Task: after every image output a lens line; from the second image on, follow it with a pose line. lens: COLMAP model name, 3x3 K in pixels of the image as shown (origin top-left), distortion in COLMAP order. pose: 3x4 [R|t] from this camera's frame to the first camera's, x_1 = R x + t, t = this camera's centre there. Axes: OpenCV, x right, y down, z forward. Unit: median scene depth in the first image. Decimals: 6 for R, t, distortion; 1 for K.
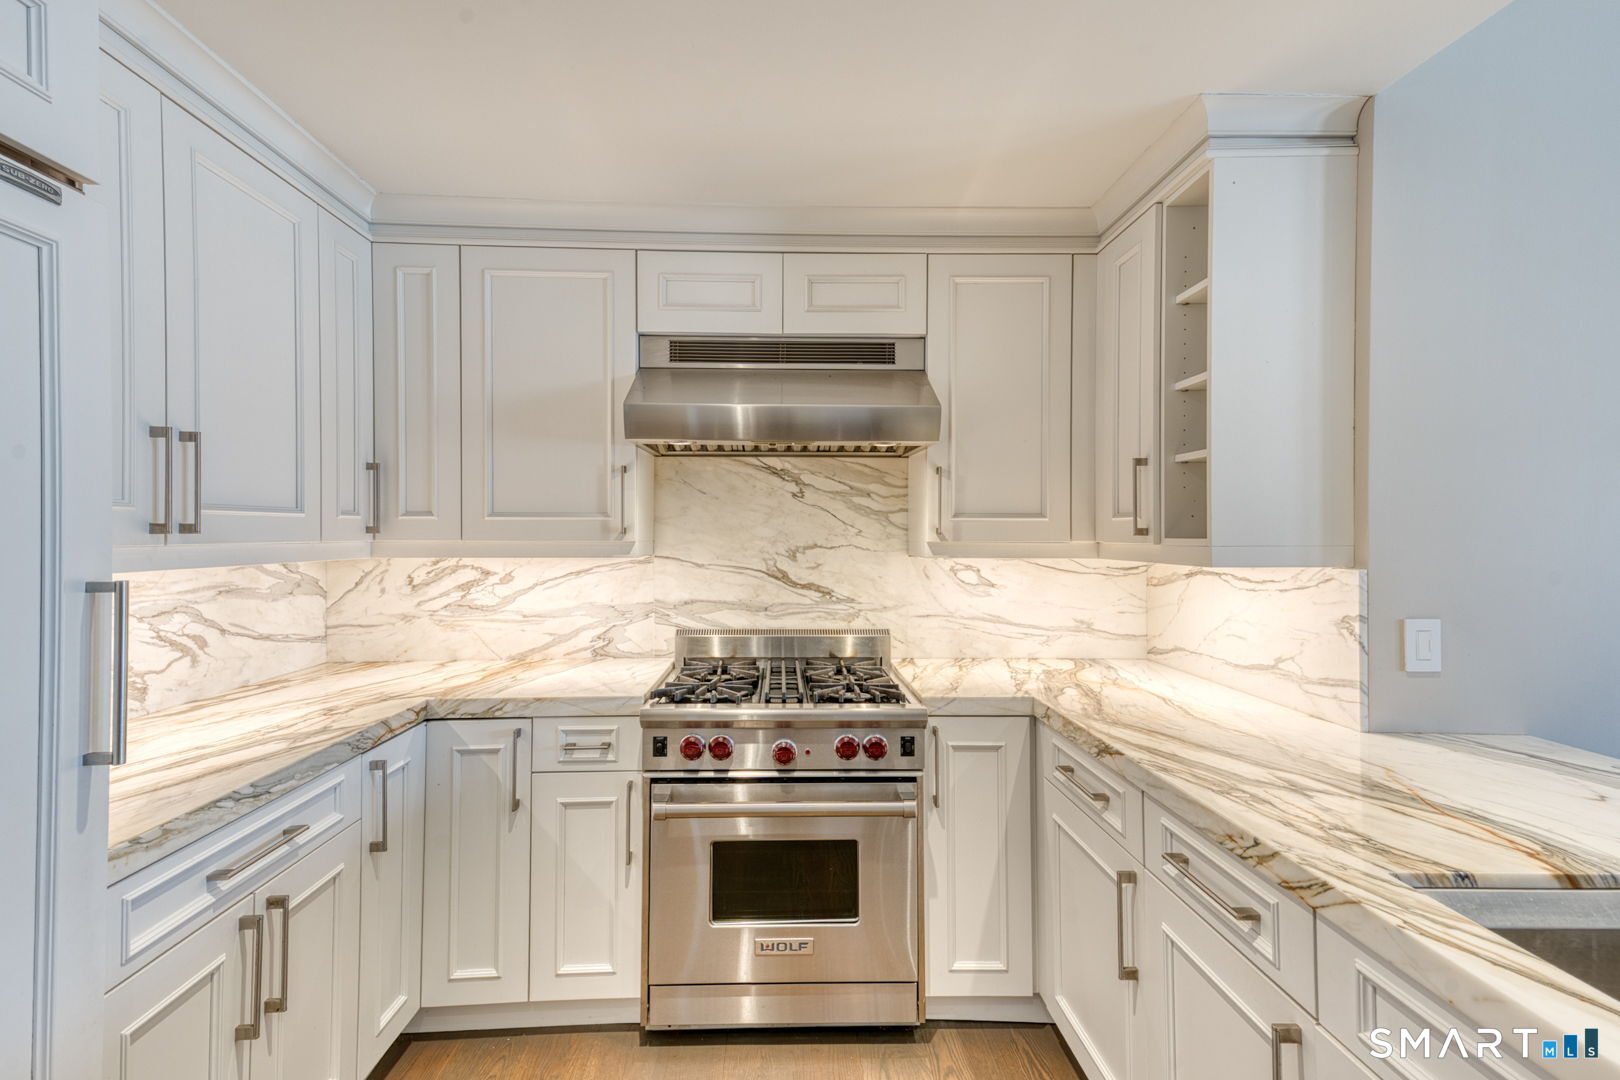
lens RADIAL K [[746.8, 0, 787.0], [0, 746.8, 531.9], [0, 0, 1]] dist [0.050950, -0.003605]
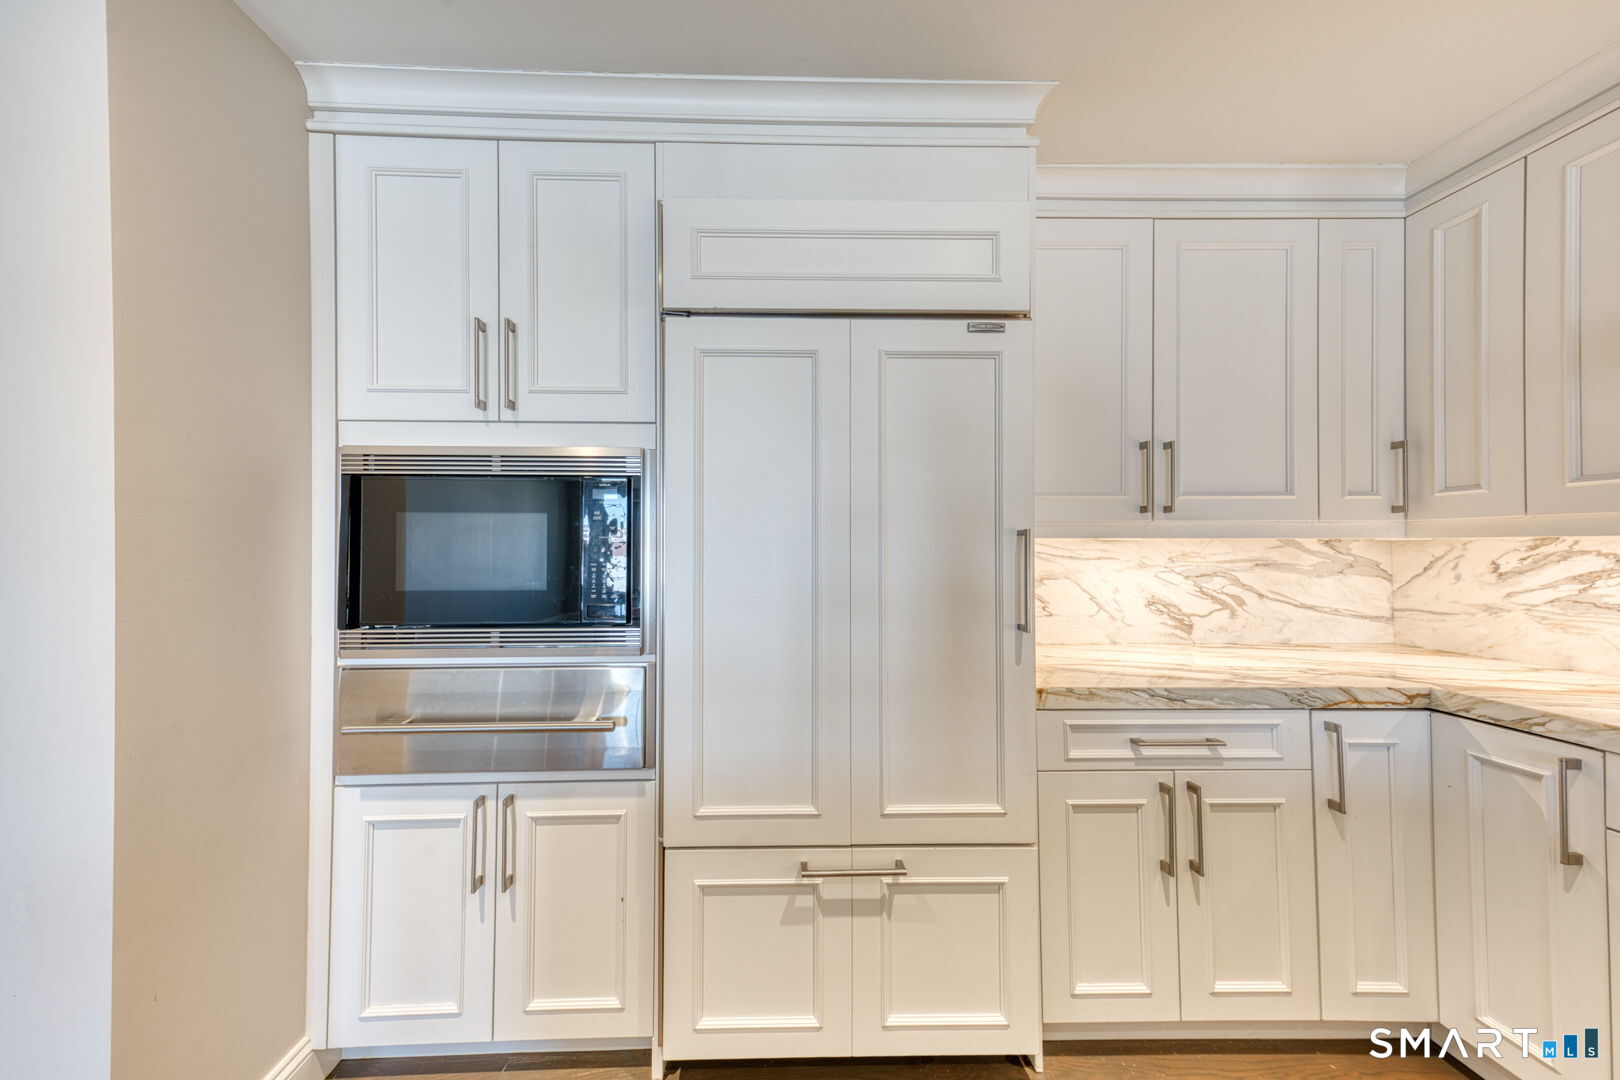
lens RADIAL K [[563.3, 0, 797.7], [0, 563.3, 543.6], [0, 0, 1]] dist [0.017303, -0.000111]
pose [[0.017337, -0.010433, -0.999795, 0.206192], [0.002179, 0.999944, -0.010397, 0.053030], [0.999847, -0.001998, 0.017359, 0.222041]]
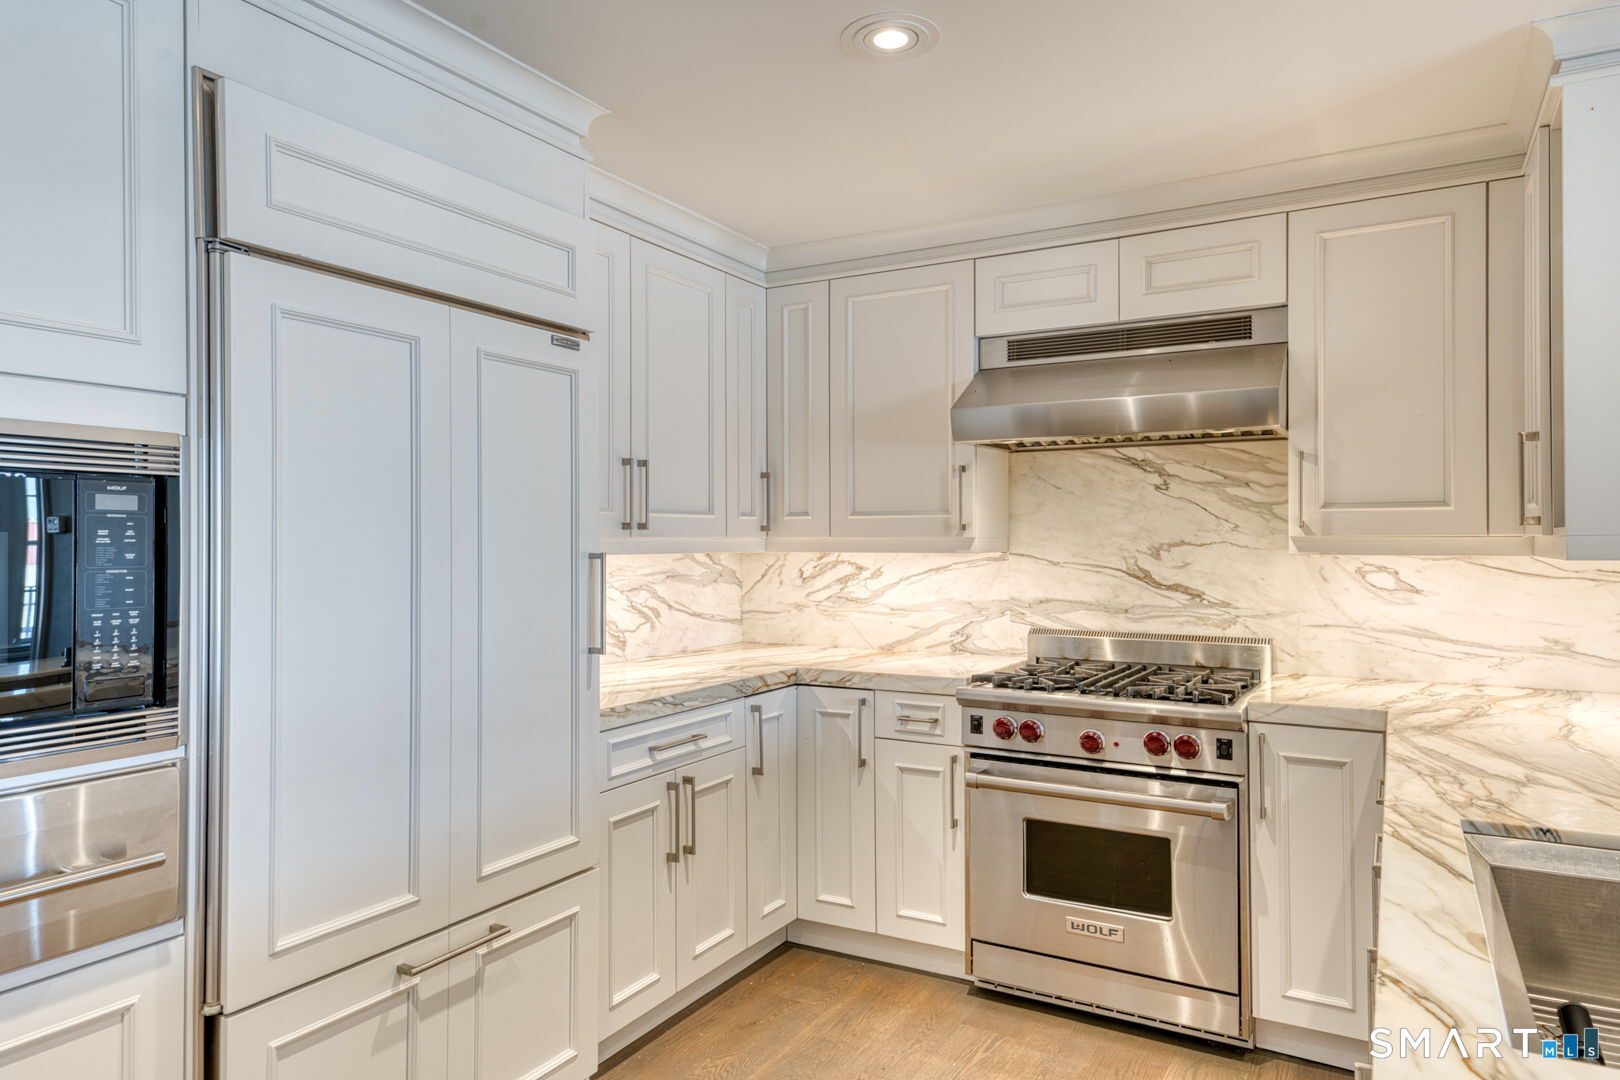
lens RADIAL K [[1017.7, 0, 812.5], [0, 1017.7, 536.3], [0, 0, 1]] dist [0.037664, -0.006984]
pose [[0.860374, -0.005928, -0.509628, 0.372810], [0.004465, 0.999982, -0.004094, 0.018221], [0.509643, 0.001247, 0.860385, -0.383892]]
